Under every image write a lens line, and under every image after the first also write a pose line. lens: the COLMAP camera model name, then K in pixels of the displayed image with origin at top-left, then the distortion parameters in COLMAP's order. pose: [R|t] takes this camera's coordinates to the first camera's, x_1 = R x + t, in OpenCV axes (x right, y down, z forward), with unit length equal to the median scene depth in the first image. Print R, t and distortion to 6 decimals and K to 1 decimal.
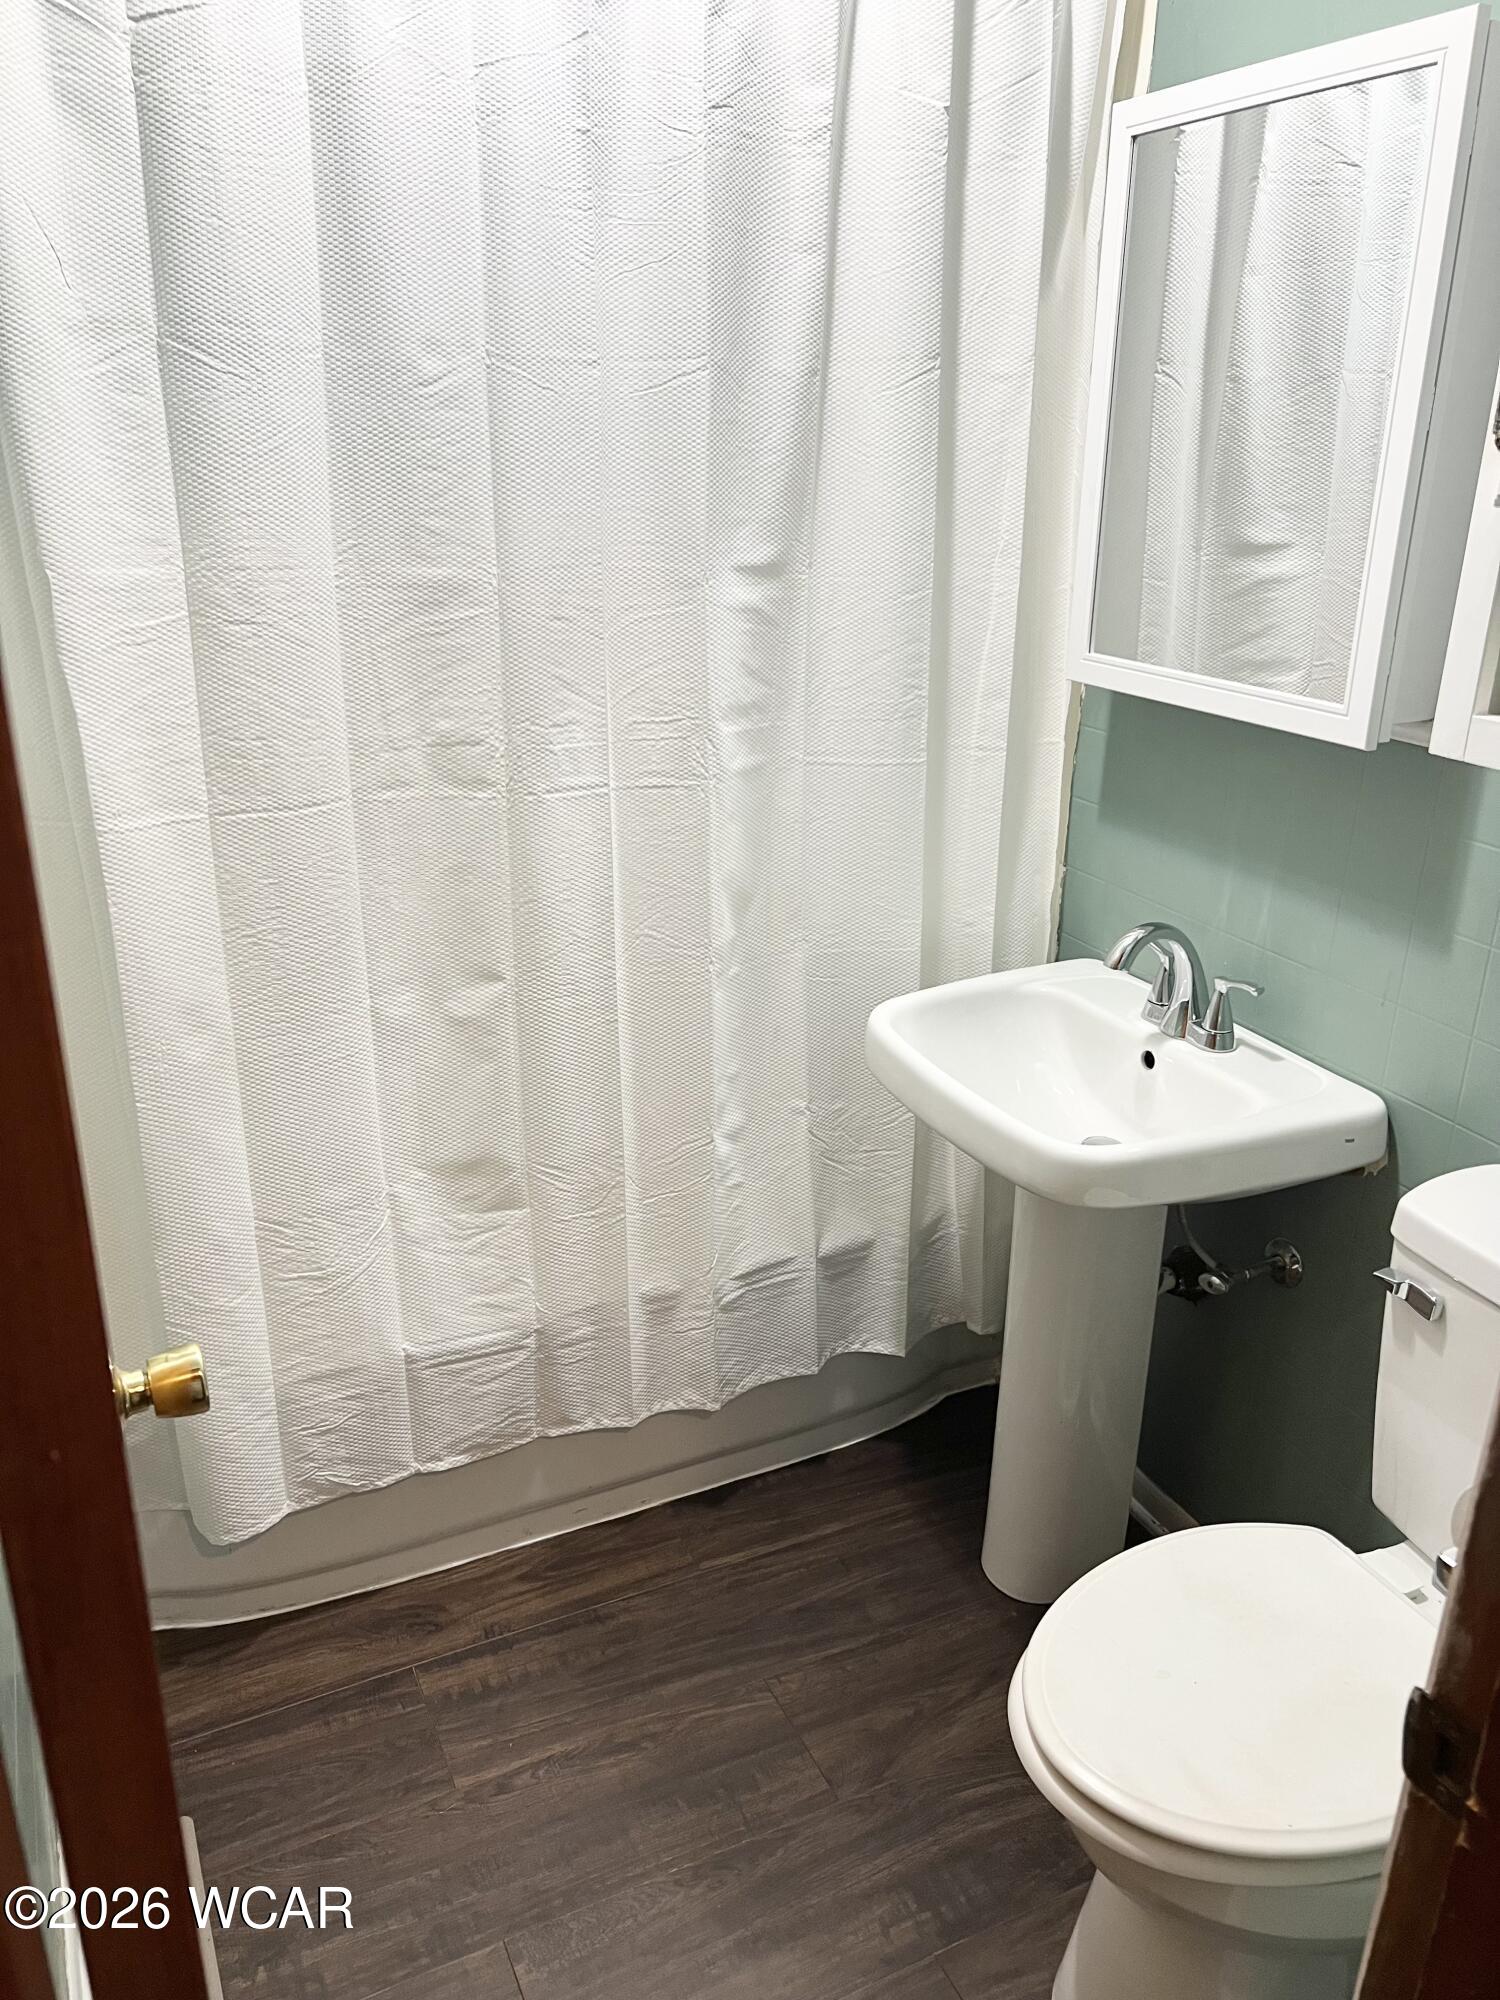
lens RADIAL K [[1504.1, 0, 757.0], [0, 1504.1, 1017.2], [0, 0, 1]] dist [0.053887, -0.066215]
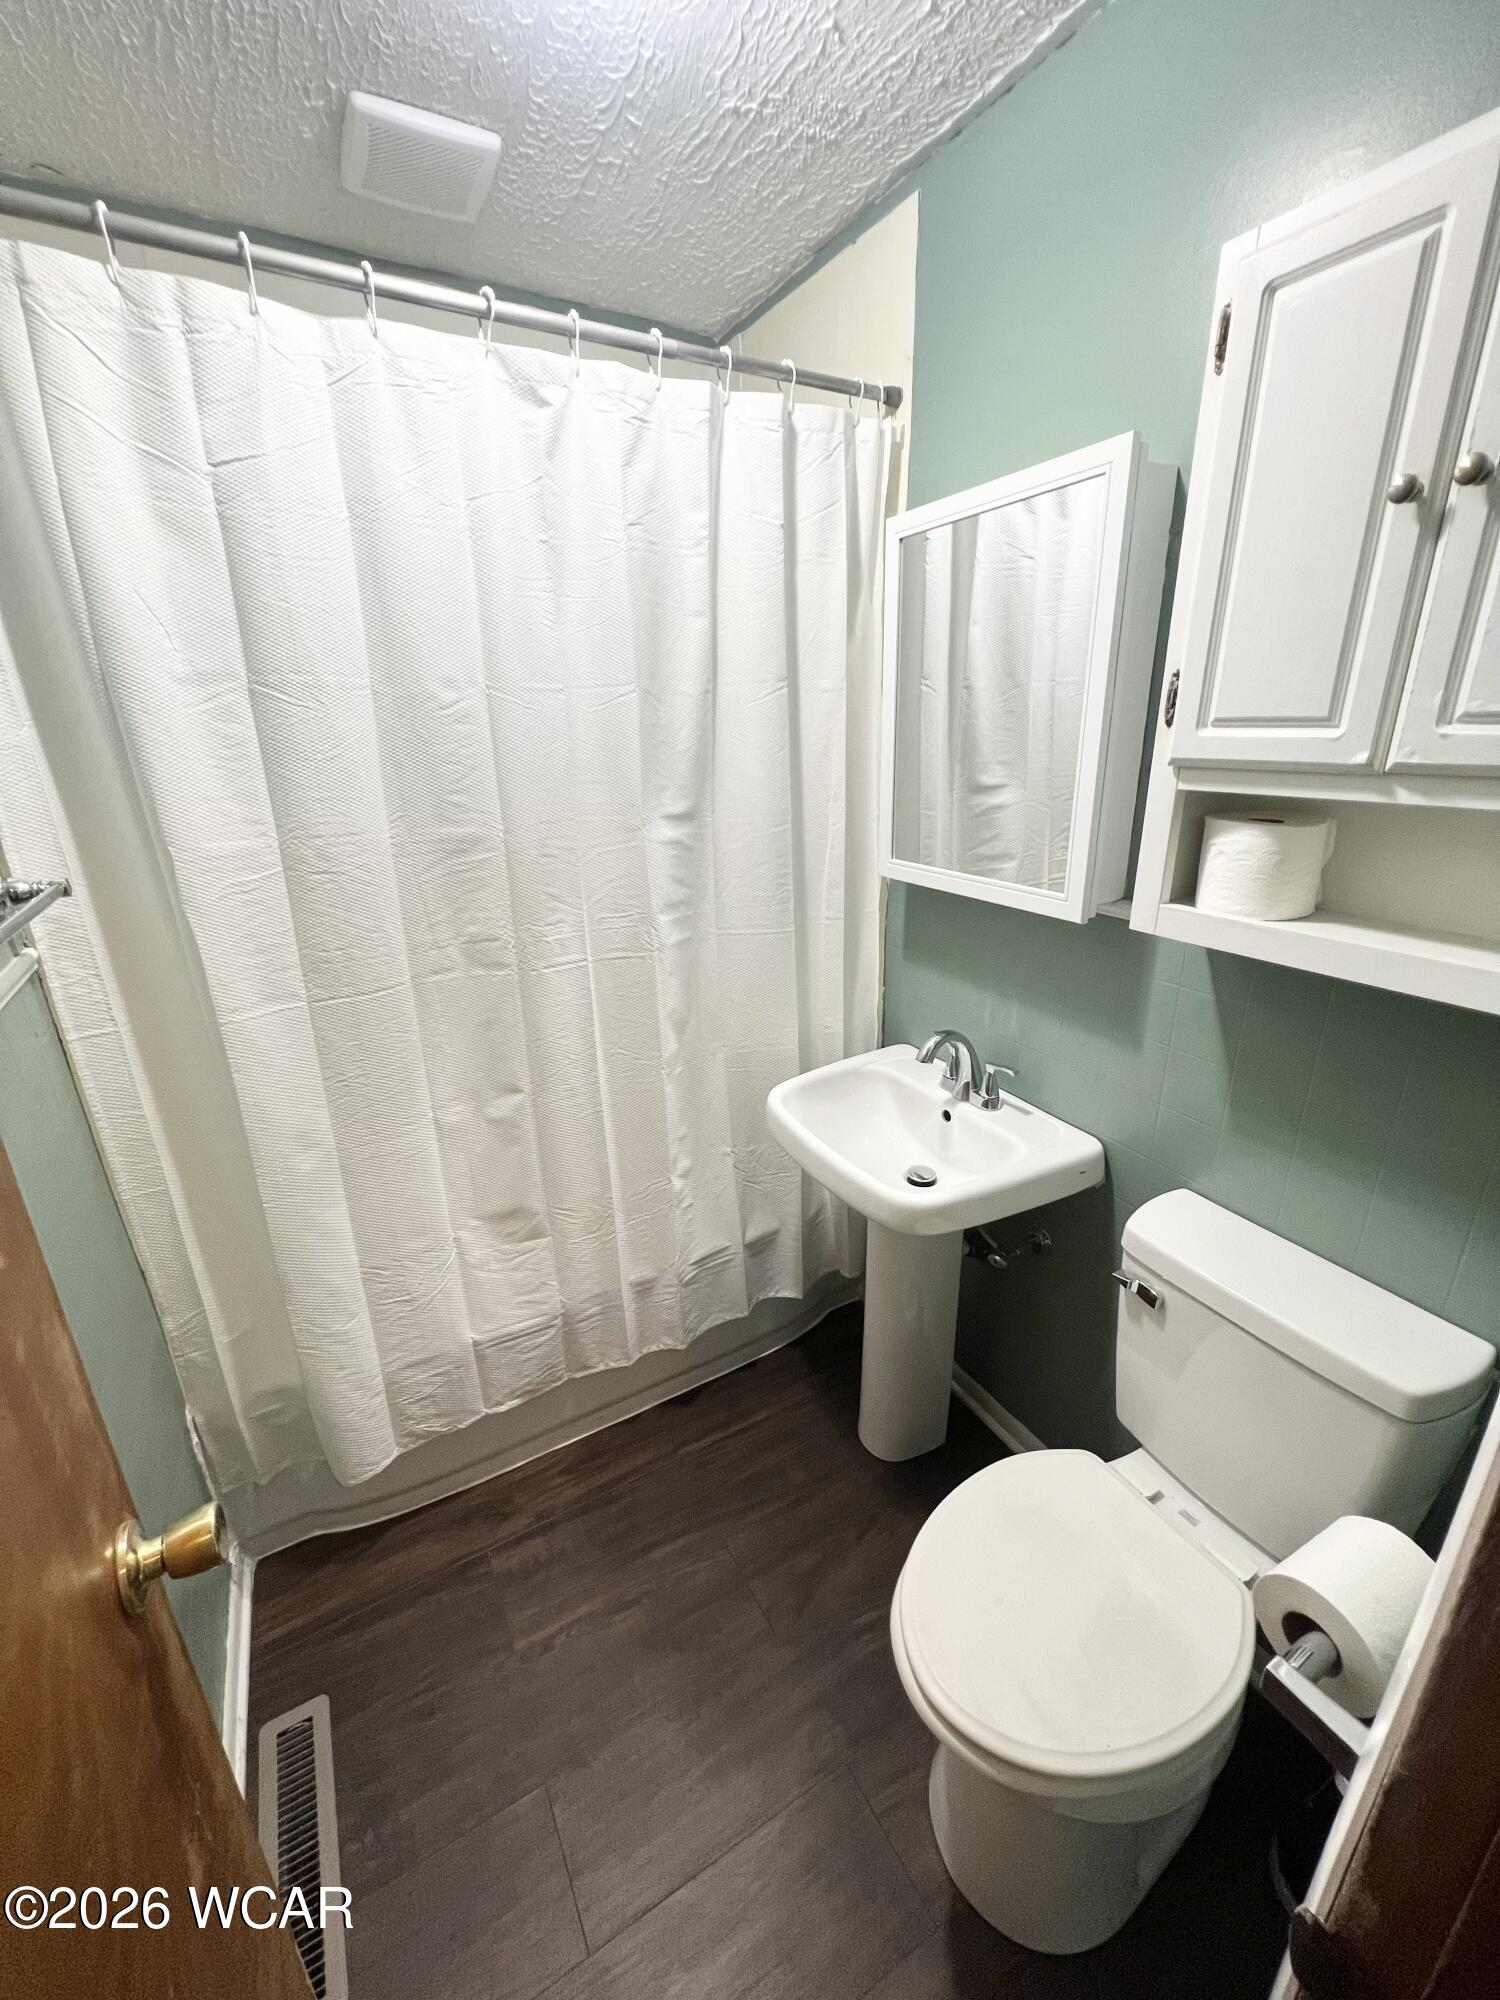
lens RADIAL K [[799.3, 0, 755.3], [0, 799.3, 997.5], [0, 0, 1]] dist [-0.002849, -0.000113]
pose [[0.997056, -0.054584, 0.053859, 0.024669], [0.056634, 0.997698, -0.037299, -0.075237], [-0.051699, 0.040239, 0.997852, 0.184032]]
